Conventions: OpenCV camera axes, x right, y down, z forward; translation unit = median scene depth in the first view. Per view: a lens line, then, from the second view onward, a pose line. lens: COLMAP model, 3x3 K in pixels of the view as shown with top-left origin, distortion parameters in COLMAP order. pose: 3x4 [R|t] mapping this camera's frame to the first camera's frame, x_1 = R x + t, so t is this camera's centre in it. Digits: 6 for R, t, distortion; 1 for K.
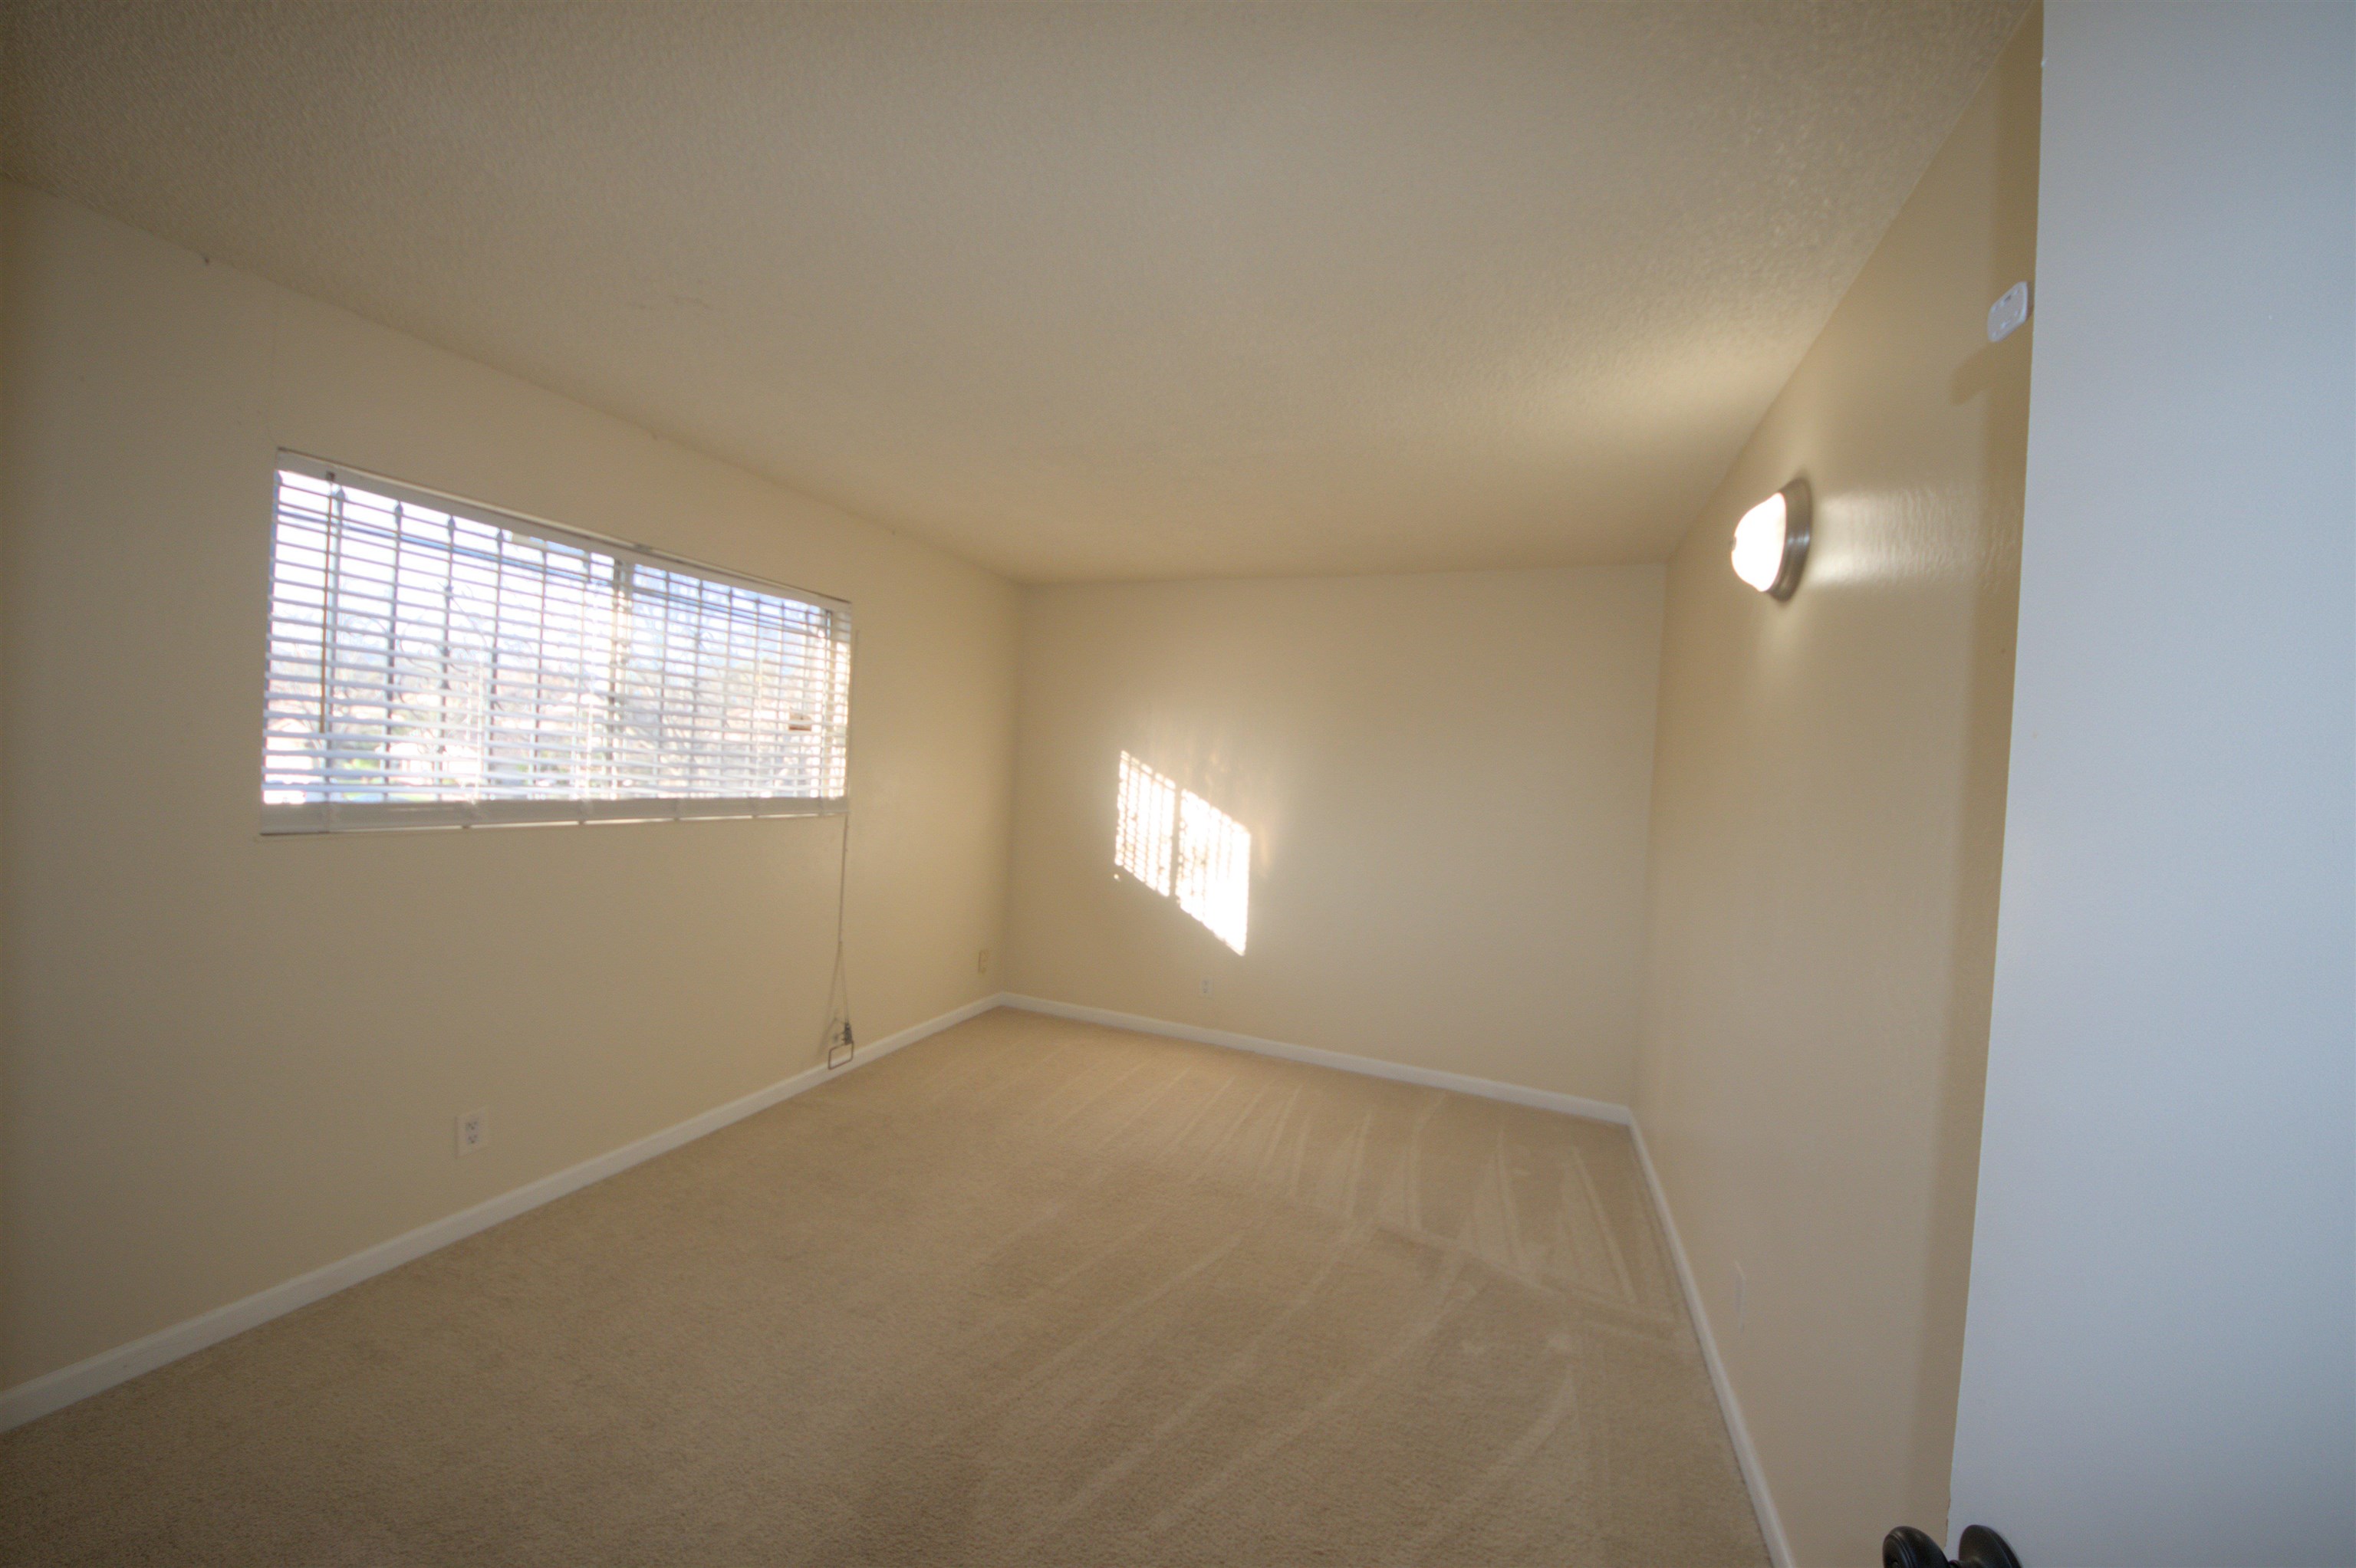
lens RADIAL K [[827.1, 0, 1179.2], [0, 827.1, 781.7], [0, 0, 1]] dist [0.029713, -0.017420]
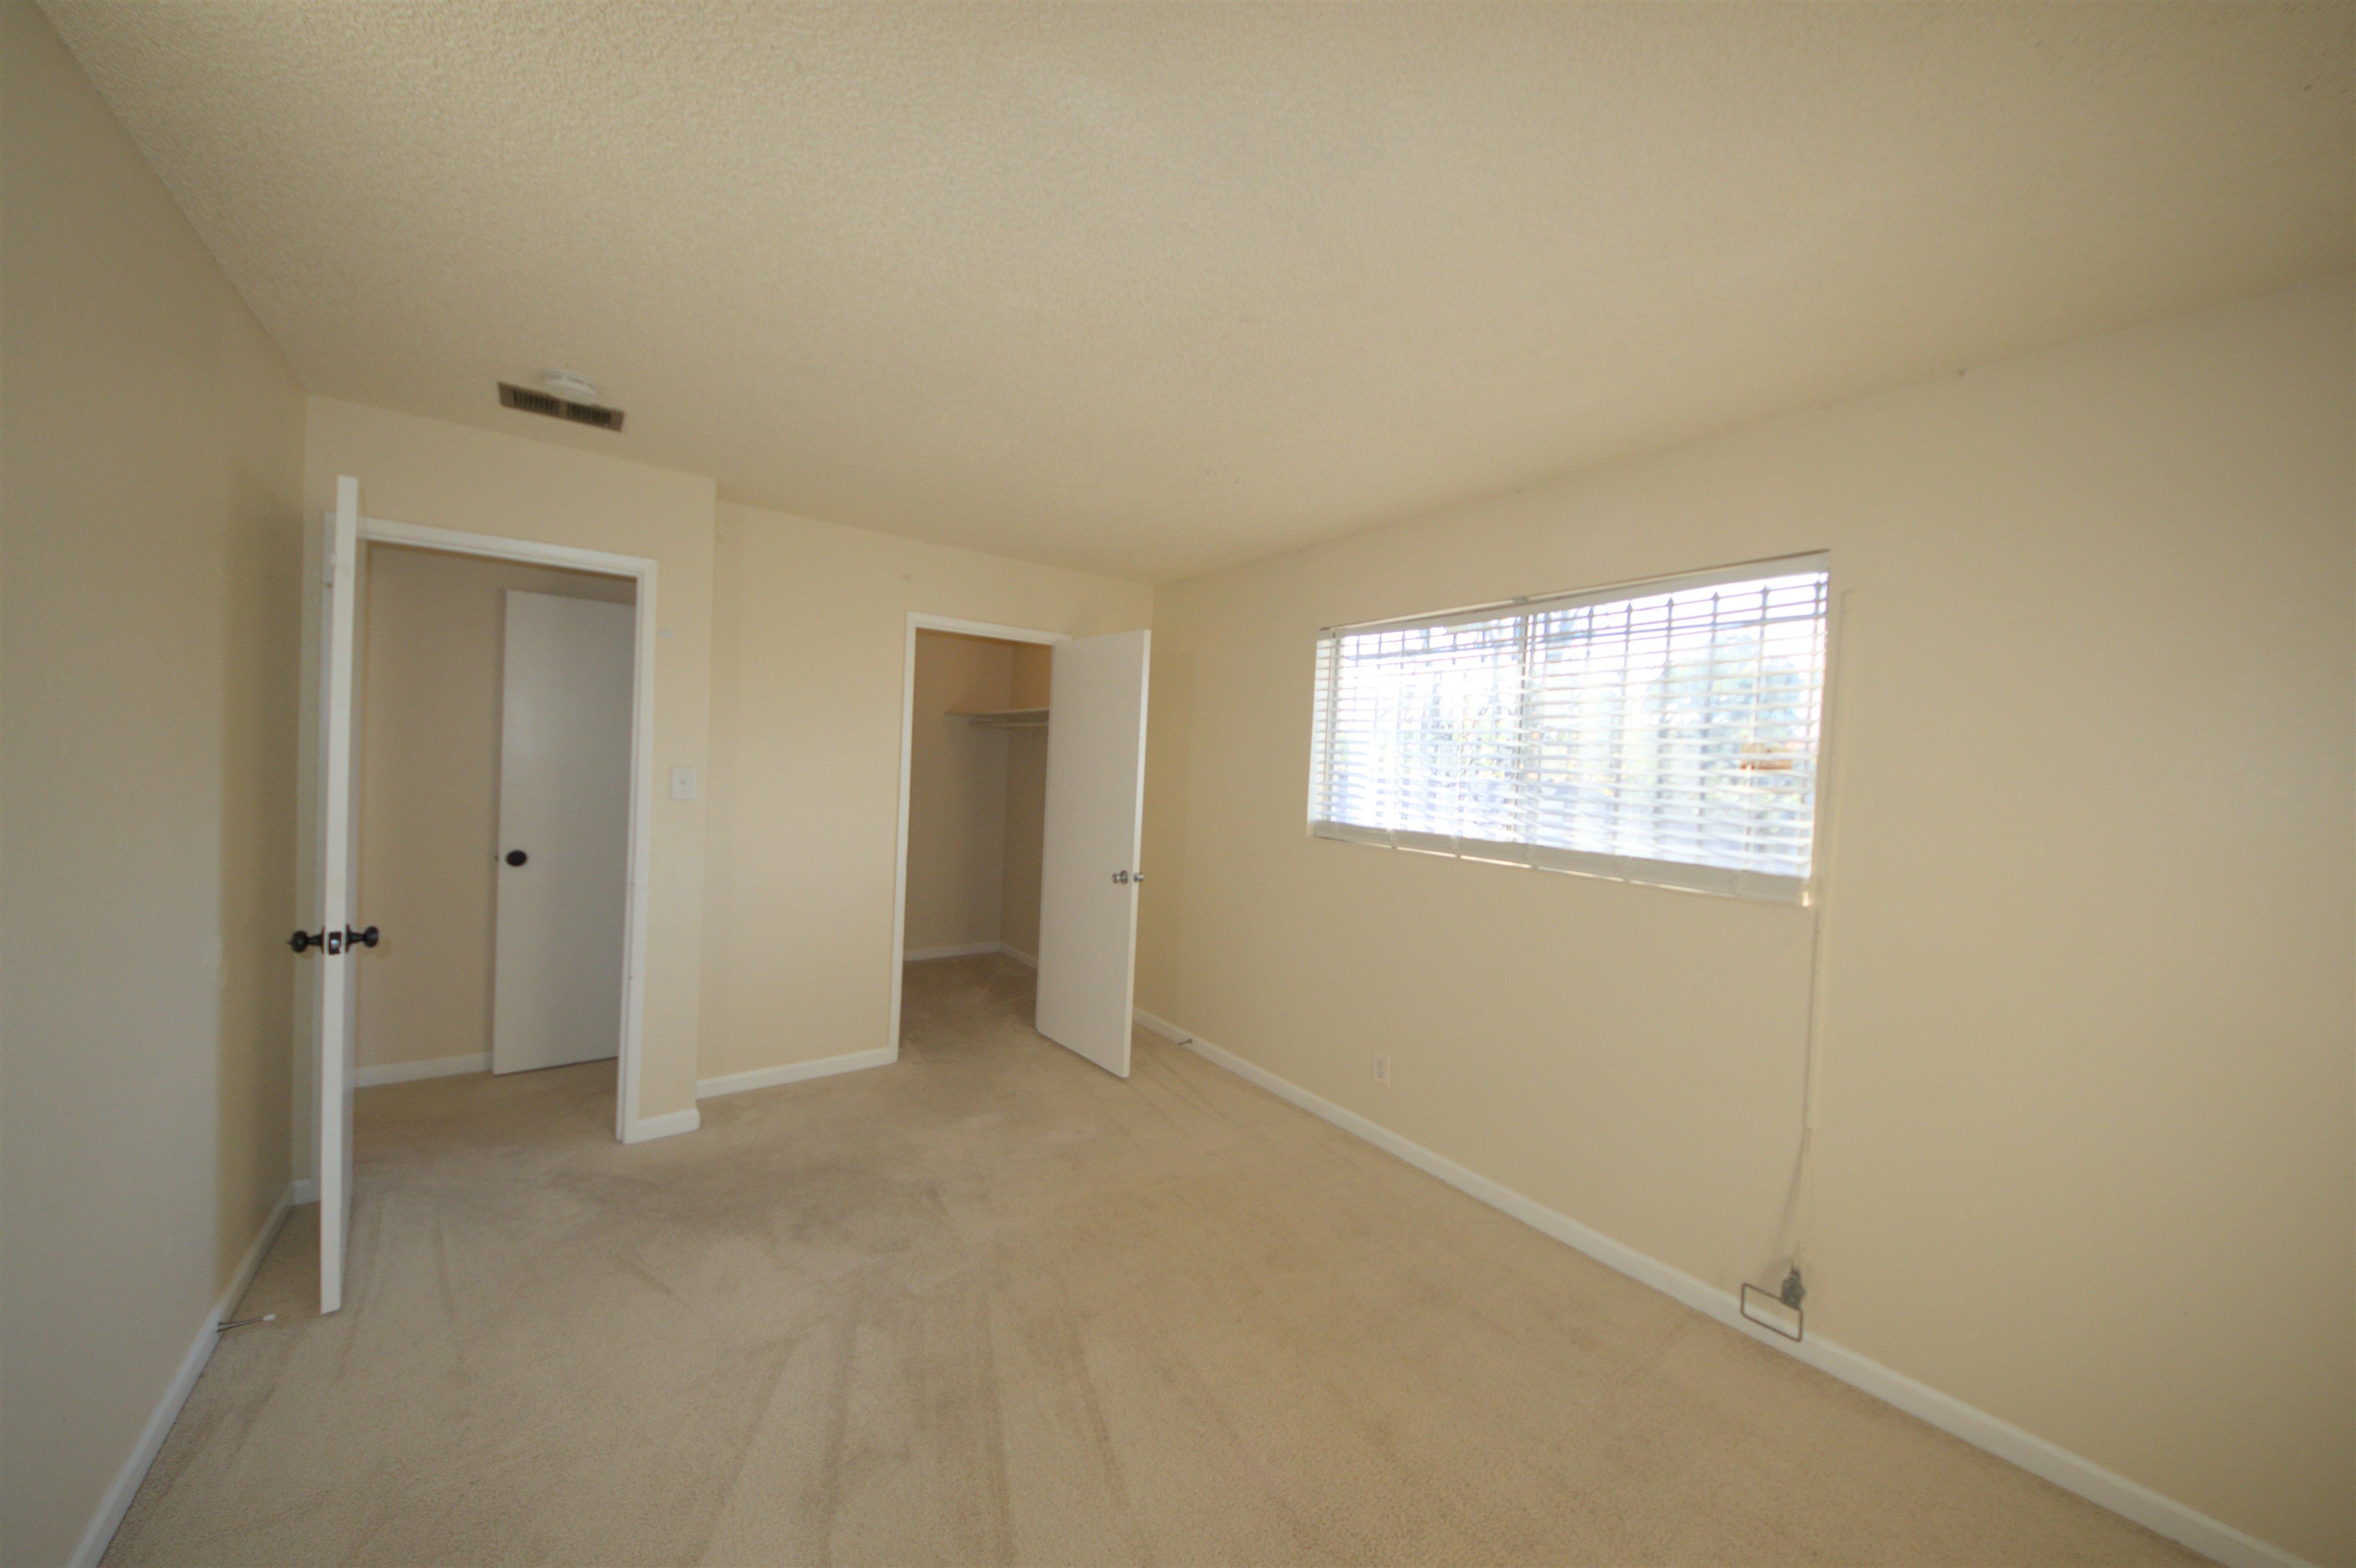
lens RADIAL K [[827.1, 0, 1179.2], [0, 827.1, 781.7], [0, 0, 1]] dist [0.029713, -0.017420]
pose [[-0.528733, -0.058003, -0.846804, 0.293641], [-0.083908, 0.996347, -0.015855, -0.002252], [0.844631, 0.062671, -0.531668, 0.803677]]
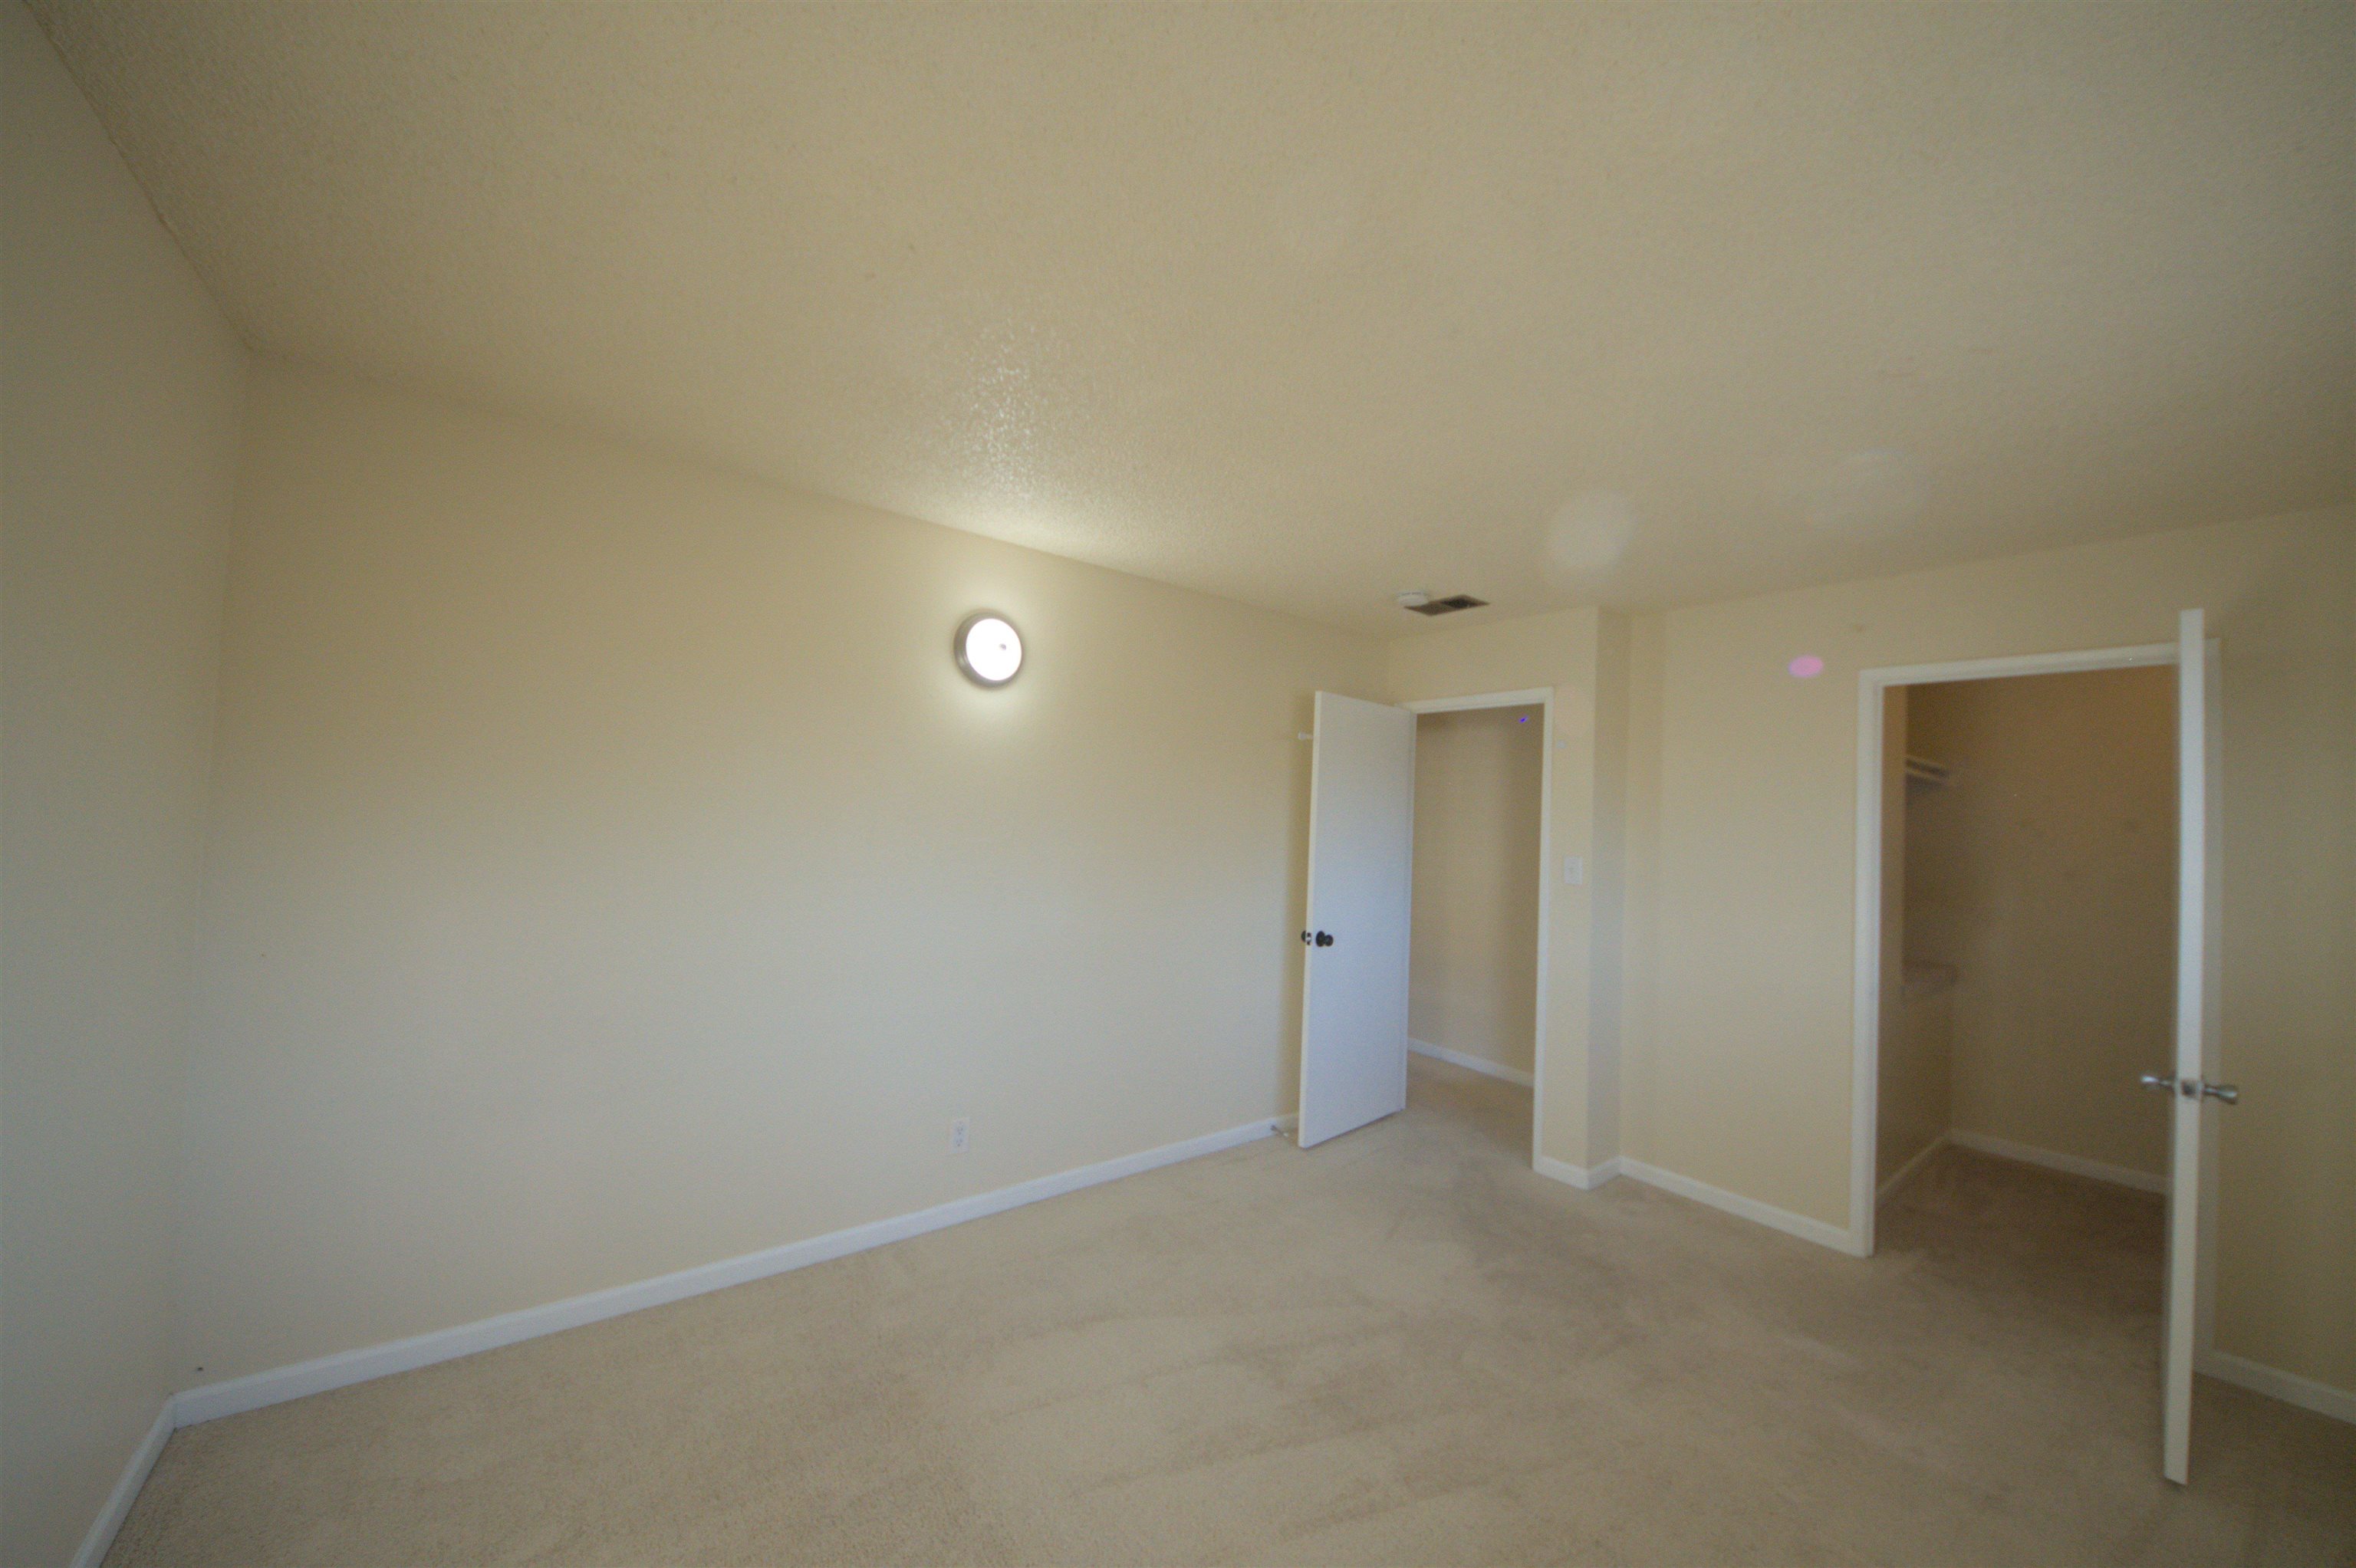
lens RADIAL K [[827.1, 0, 1179.2], [0, 827.1, 781.7], [0, 0, 1]] dist [0.029713, -0.017420]
pose [[-0.854306, -0.068411, 0.515249, -0.188903], [-0.081483, 0.996671, -0.002771, -0.030718], [-0.513344, -0.044351, -0.857036, 0.981907]]
